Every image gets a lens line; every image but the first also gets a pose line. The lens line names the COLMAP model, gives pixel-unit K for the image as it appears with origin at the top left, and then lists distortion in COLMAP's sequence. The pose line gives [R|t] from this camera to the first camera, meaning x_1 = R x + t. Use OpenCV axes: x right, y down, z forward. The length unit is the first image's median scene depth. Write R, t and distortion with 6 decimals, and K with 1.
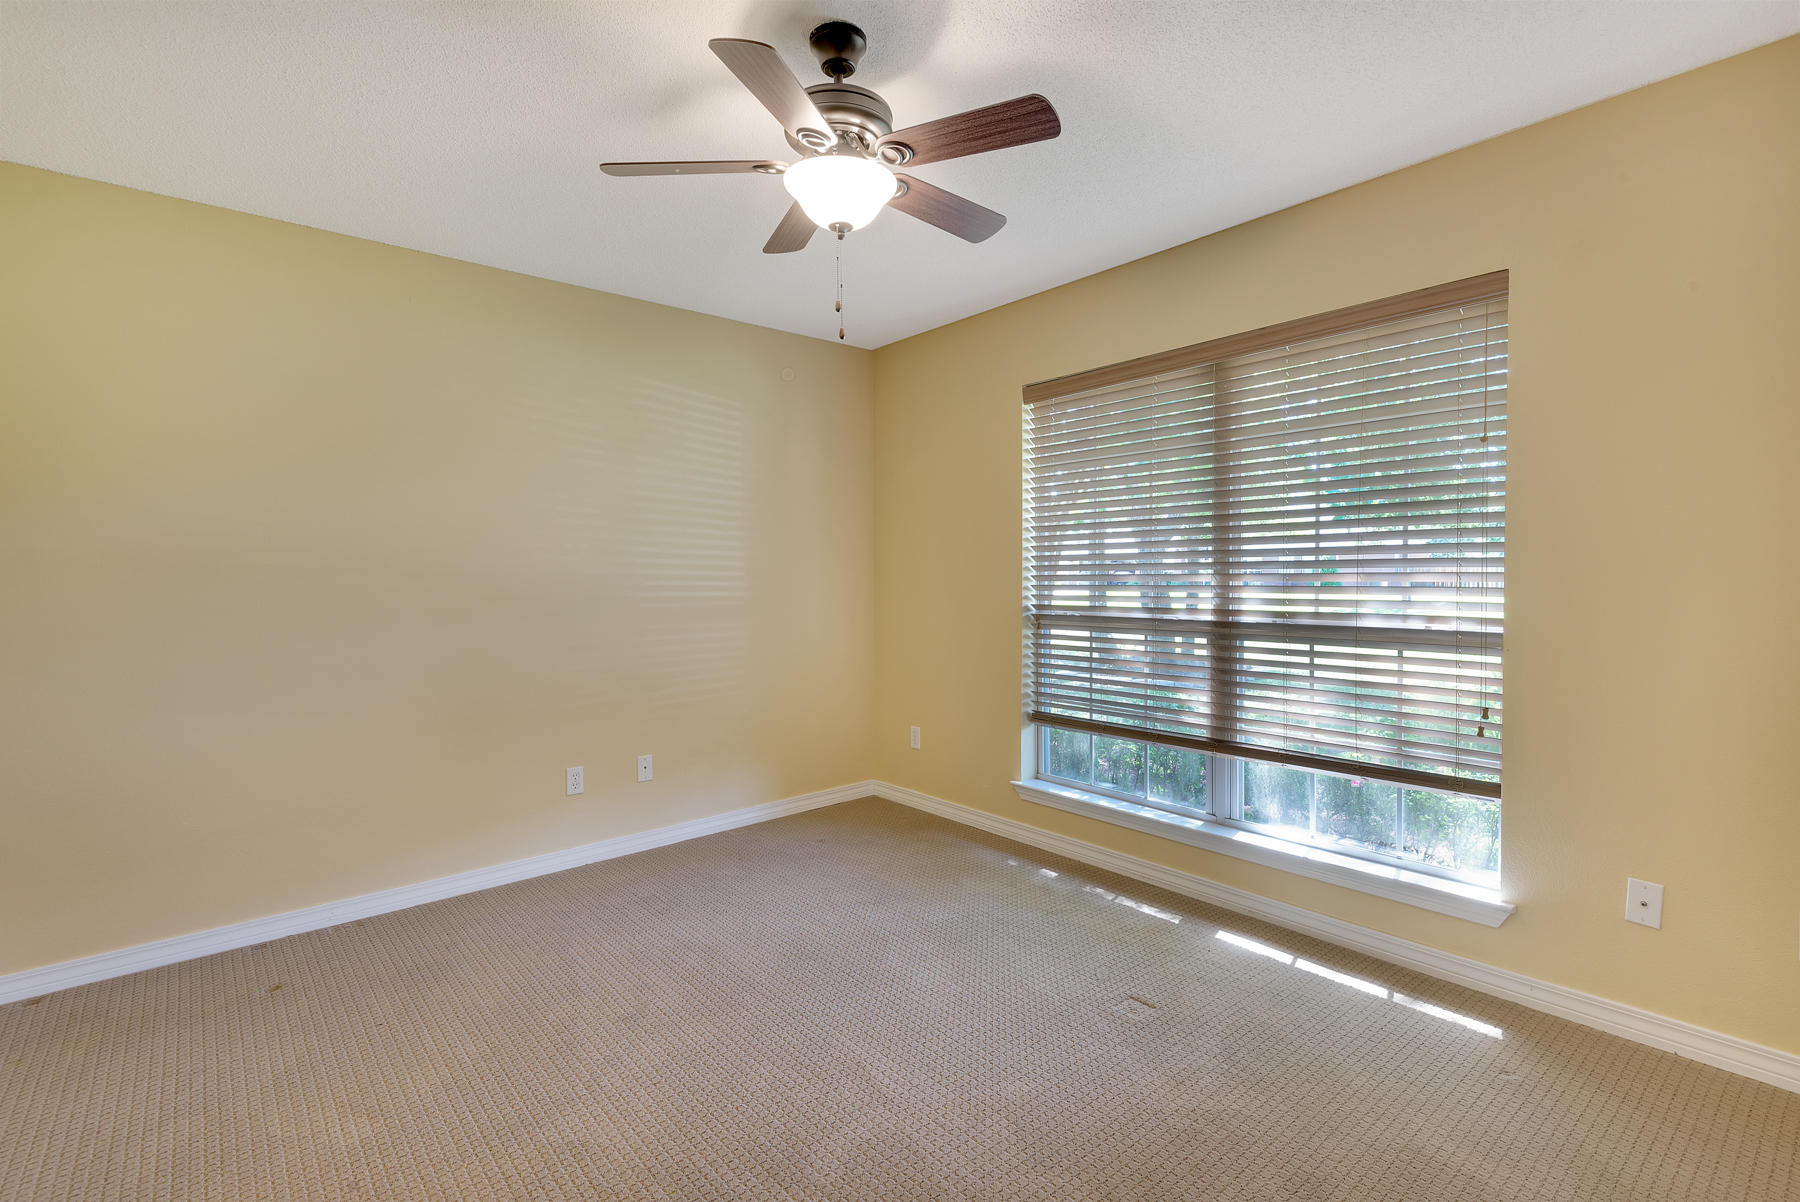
lens RADIAL K [[836.1, 0, 900.8], [0, 836.1, 593.6], [0, 0, 1]] dist [0.018550, -0.000817]
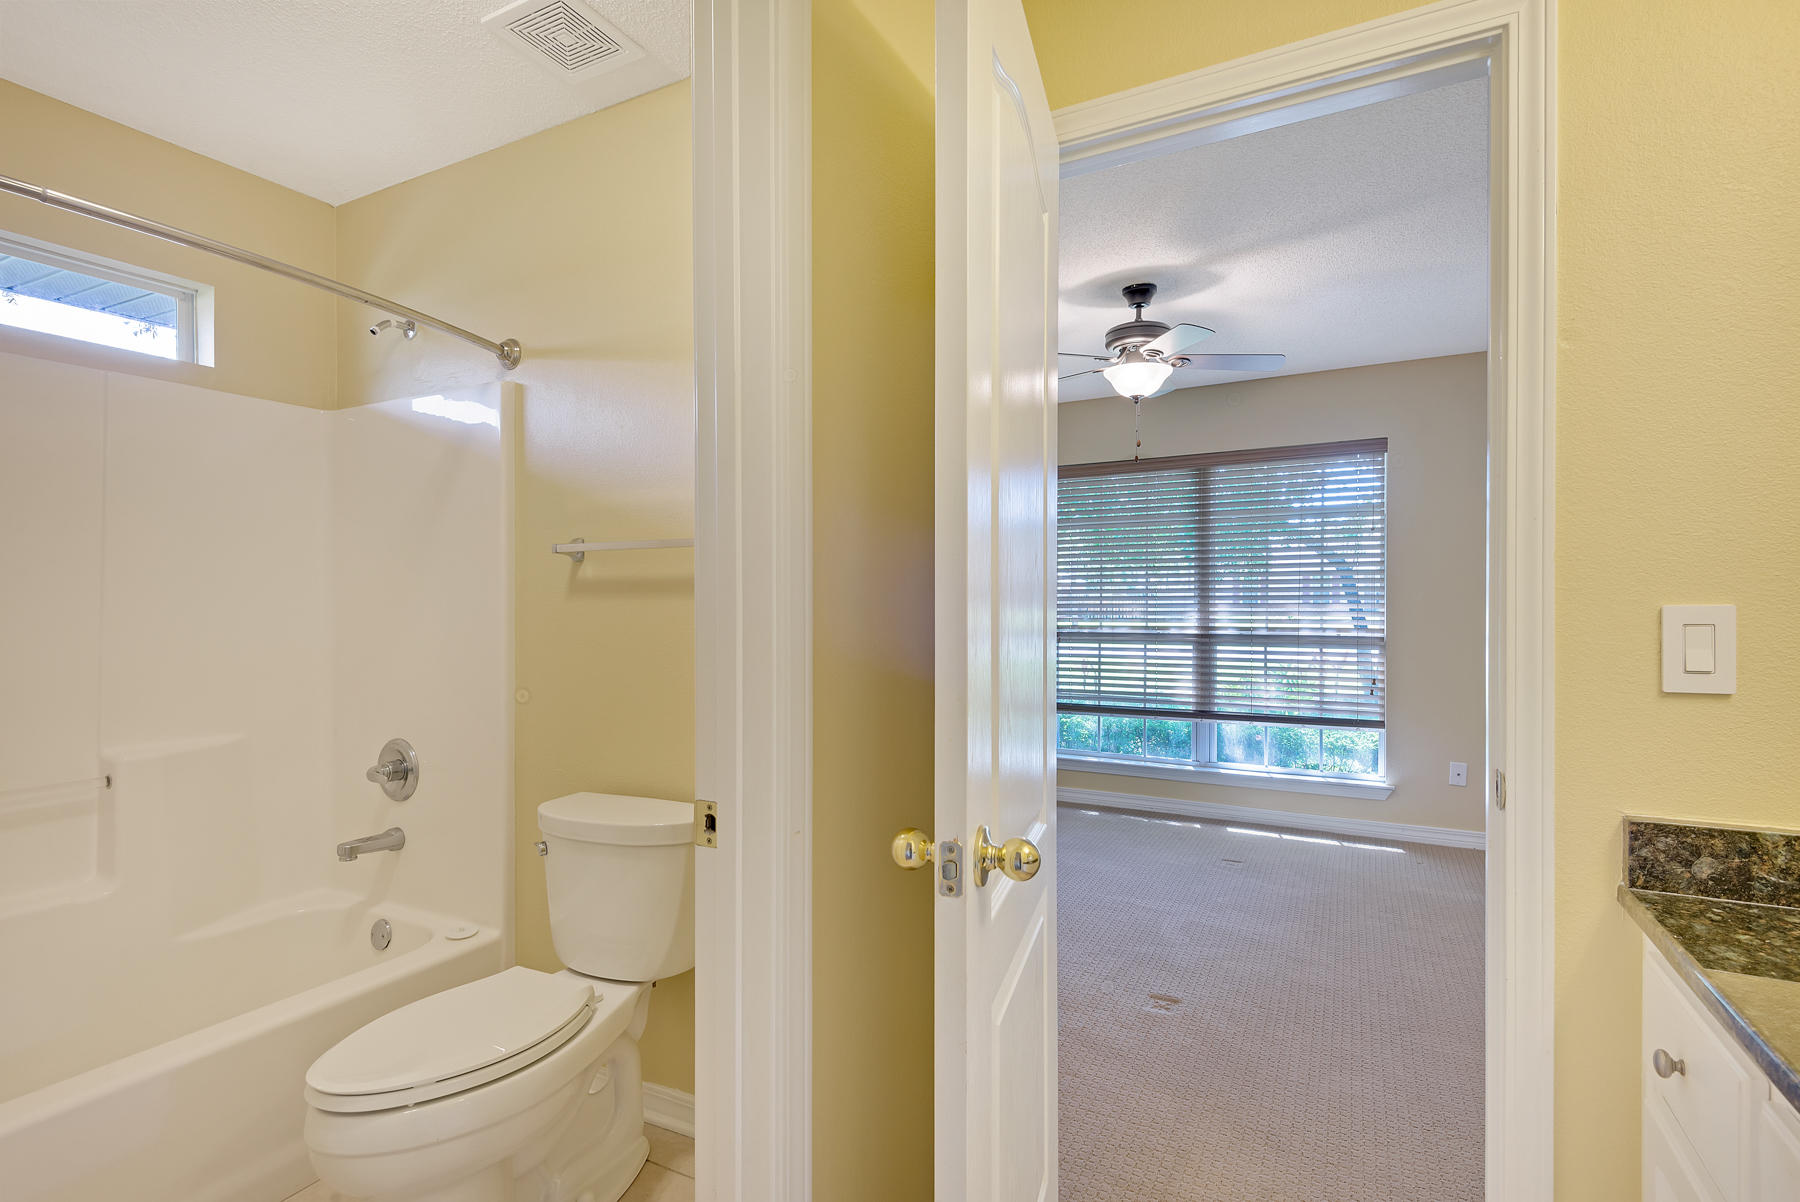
lens RADIAL K [[836.1, 0, 888.0], [0, 836.1, 608.5], [0, 0, 1]] dist [0.018550, -0.000817]
pose [[0.935580, -0.000208, 0.353115, -0.754688], [0.004713, 0.999918, -0.011900, 0.002100], [-0.353084, 0.012798, 0.935504, -0.256433]]
